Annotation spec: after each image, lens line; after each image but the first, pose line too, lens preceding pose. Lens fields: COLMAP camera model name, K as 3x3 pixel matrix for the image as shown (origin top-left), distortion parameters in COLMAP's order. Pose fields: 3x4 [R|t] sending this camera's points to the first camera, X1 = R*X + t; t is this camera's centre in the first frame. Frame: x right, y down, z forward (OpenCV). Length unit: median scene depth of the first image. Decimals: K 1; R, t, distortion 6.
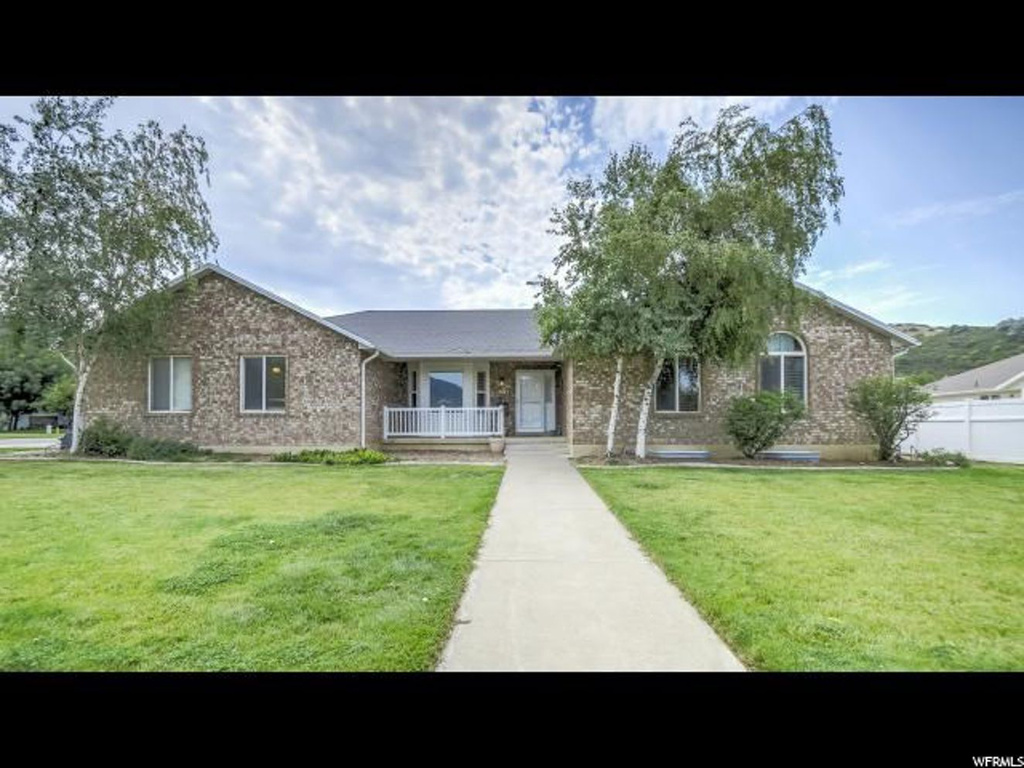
lens RADIAL K [[446.2, 0, 520.6], [0, 446.2, 421.6], [0, 0, 1]] dist [0.003068, 0.000018]
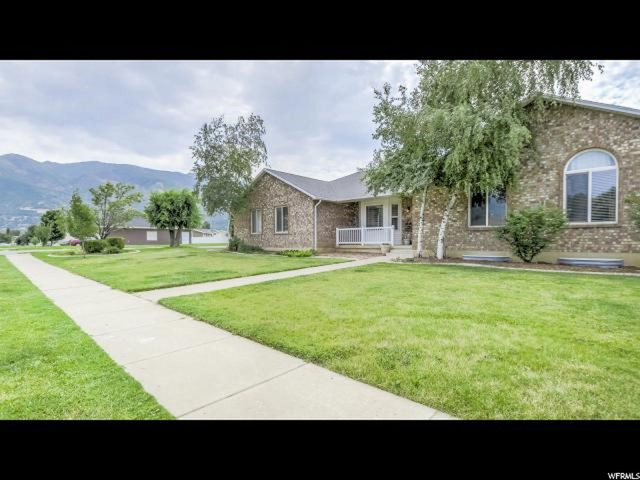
lens RADIAL K [[299.1, 0, 320.8], [0, 299.1, 241.9], [0, 0, 1]] dist [-0.005144, -0.000980]
pose [[0.764640, -0.000674, -0.644457, 0.543993], [0.015058, 0.999745, 0.016820, 0.002505], [0.644281, -0.022565, 0.764456, 0.004087]]
